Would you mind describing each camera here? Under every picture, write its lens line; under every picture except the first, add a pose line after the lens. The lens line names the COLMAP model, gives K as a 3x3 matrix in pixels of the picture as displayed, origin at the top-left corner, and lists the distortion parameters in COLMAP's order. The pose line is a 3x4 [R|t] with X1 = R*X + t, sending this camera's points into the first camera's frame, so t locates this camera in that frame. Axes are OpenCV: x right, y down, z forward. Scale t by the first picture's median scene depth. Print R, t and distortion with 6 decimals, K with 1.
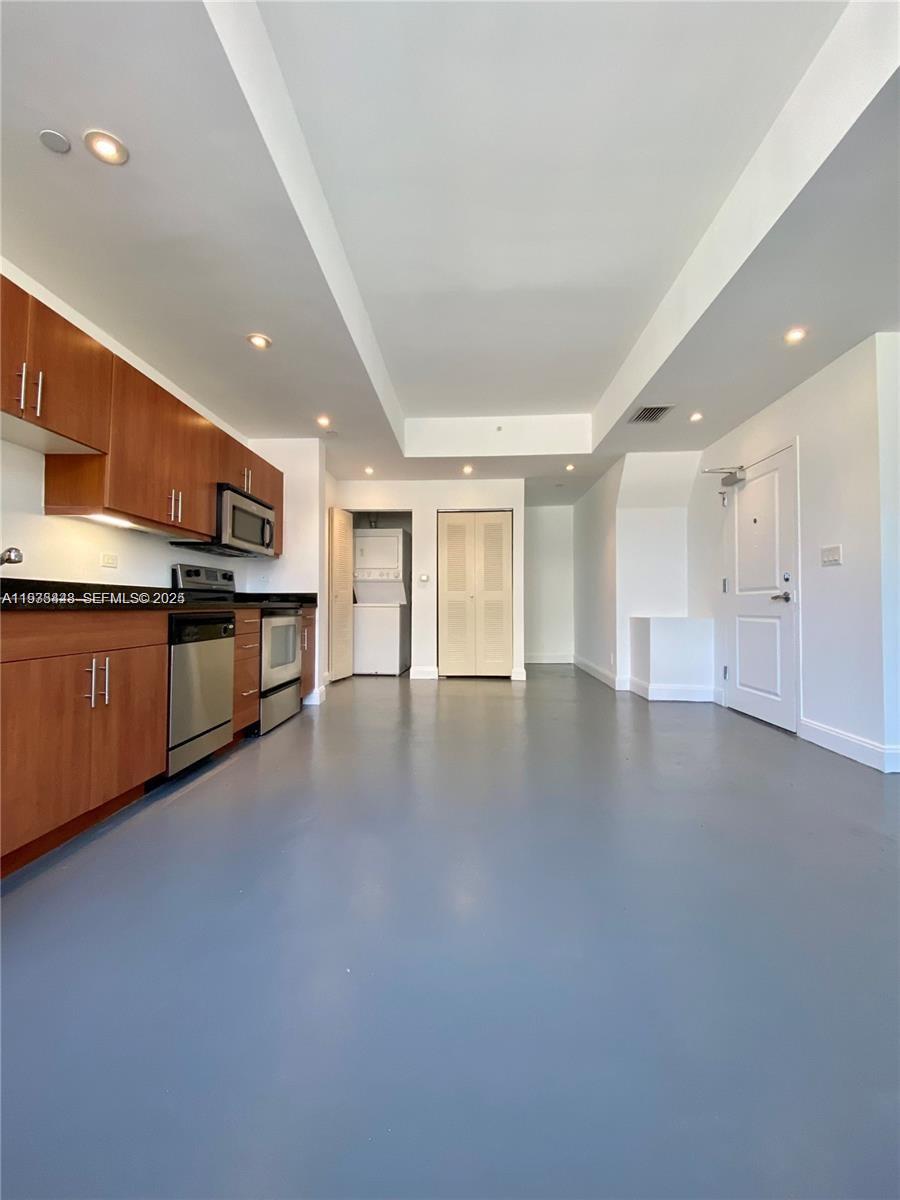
lens RADIAL K [[479.9, 0, 450.0], [0, 479.9, 600.0], [0, 0, 1]] dist [-0.000435, -0.000218]
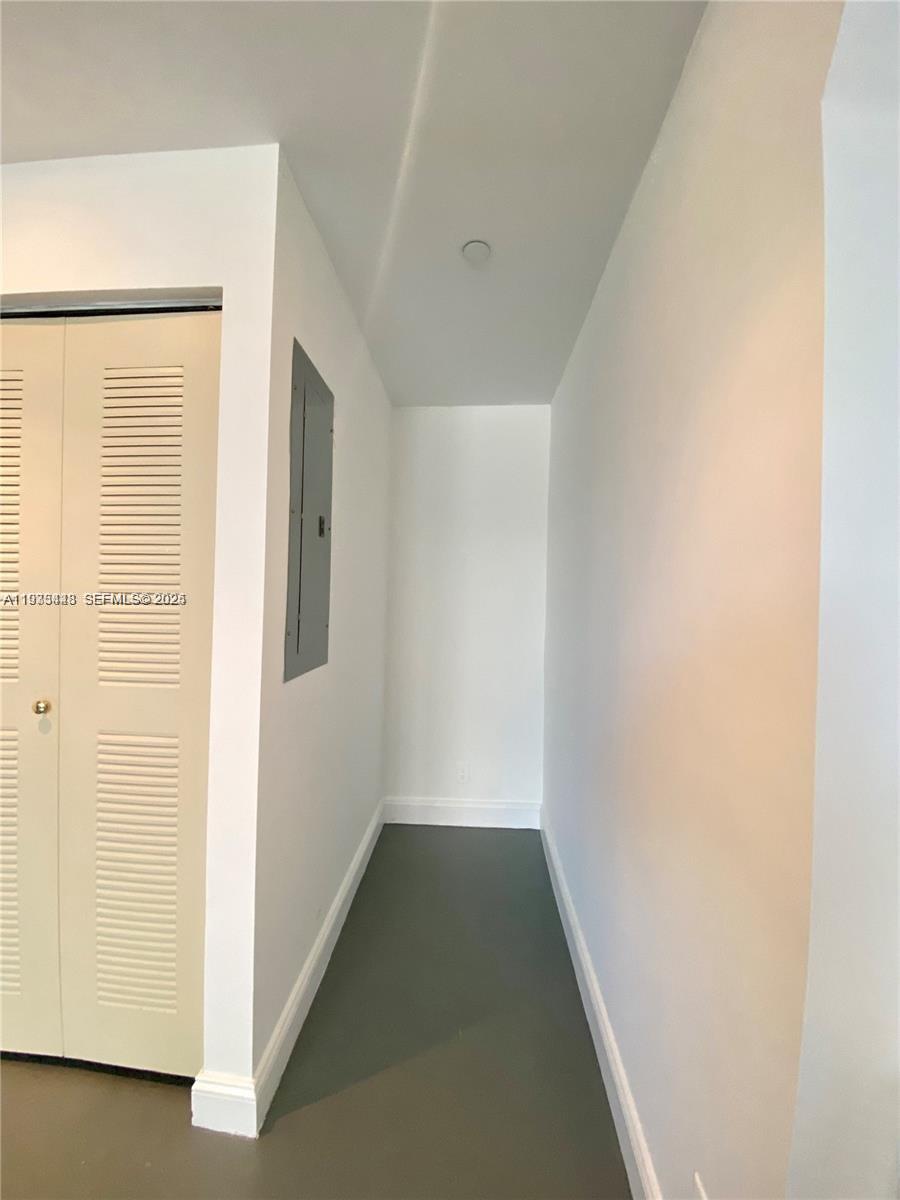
lens RADIAL K [[467.0, 0, 450.0], [0, 467.0, 600.0], [0, 0, 1]] dist [0.000356, 0.000008]
pose [[0.999599, 0.023776, -0.015369, 0.315128], [-0.023494, 0.999557, 0.018259, -0.086923], [0.015796, -0.017891, 0.999715, 1.071906]]
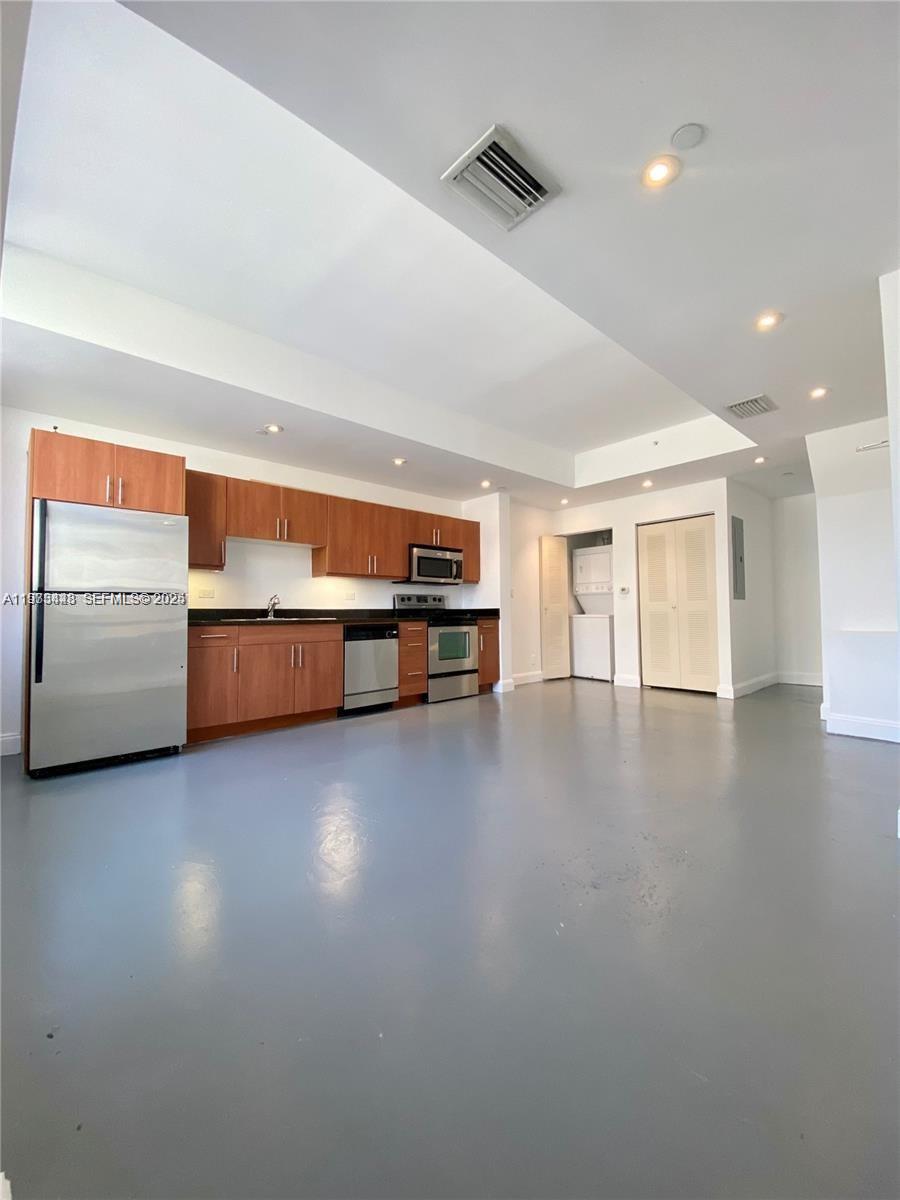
lens RADIAL K [[479.9, 0, 450.0], [0, 479.9, 600.0], [0, 0, 1]] dist [-0.000435, -0.000218]
pose [[0.687479, -0.026394, -0.725724, 0.600661], [0.018180, 0.999652, -0.019134, -0.015175], [0.725976, -0.000039, 0.687720, -0.012119]]
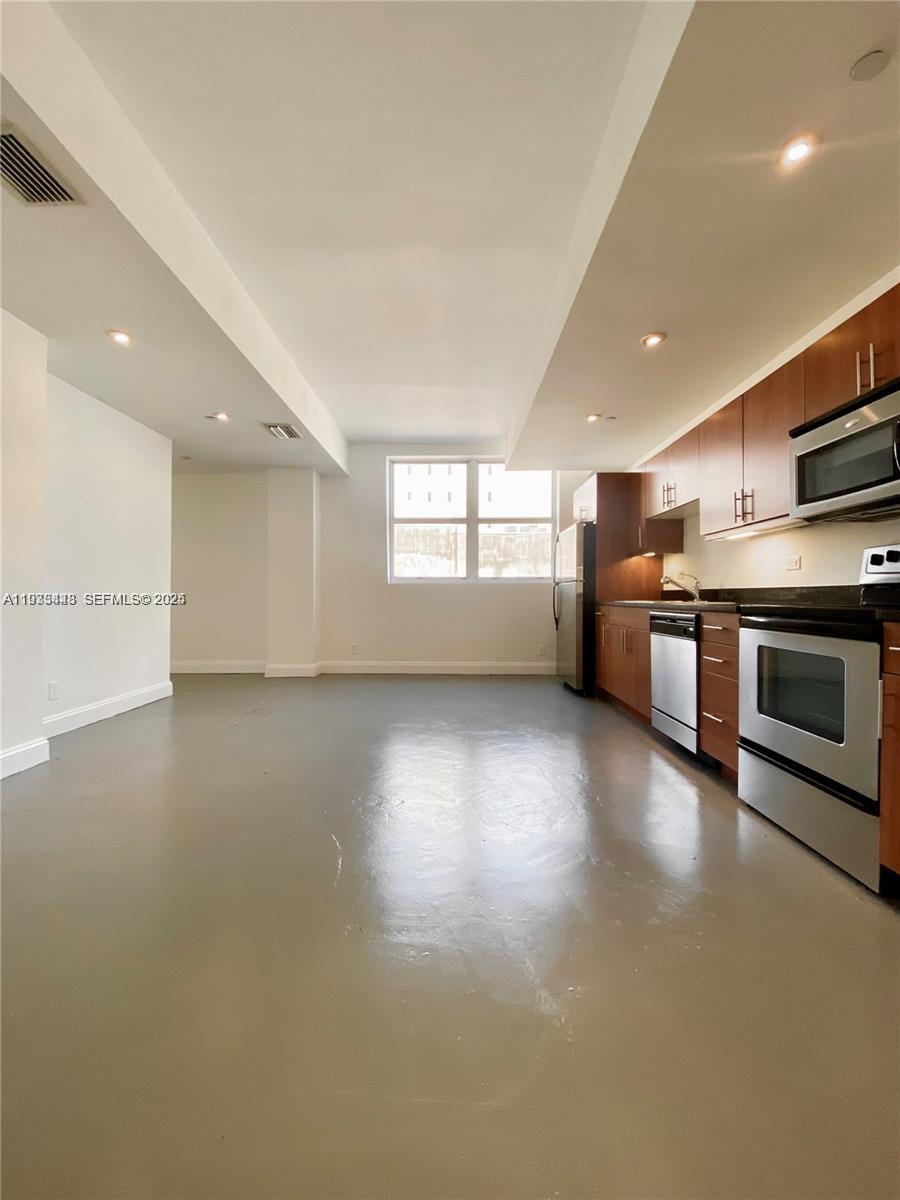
lens RADIAL K [[479.9, 0, 450.0], [0, 479.9, 600.0], [0, 0, 1]] dist [-0.000435, -0.000218]
pose [[-0.999920, 0.005170, -0.011517, 0.023788], [0.005306, 0.999916, -0.011795, 0.001845], [0.011455, -0.011855, -0.999864, 1.282561]]
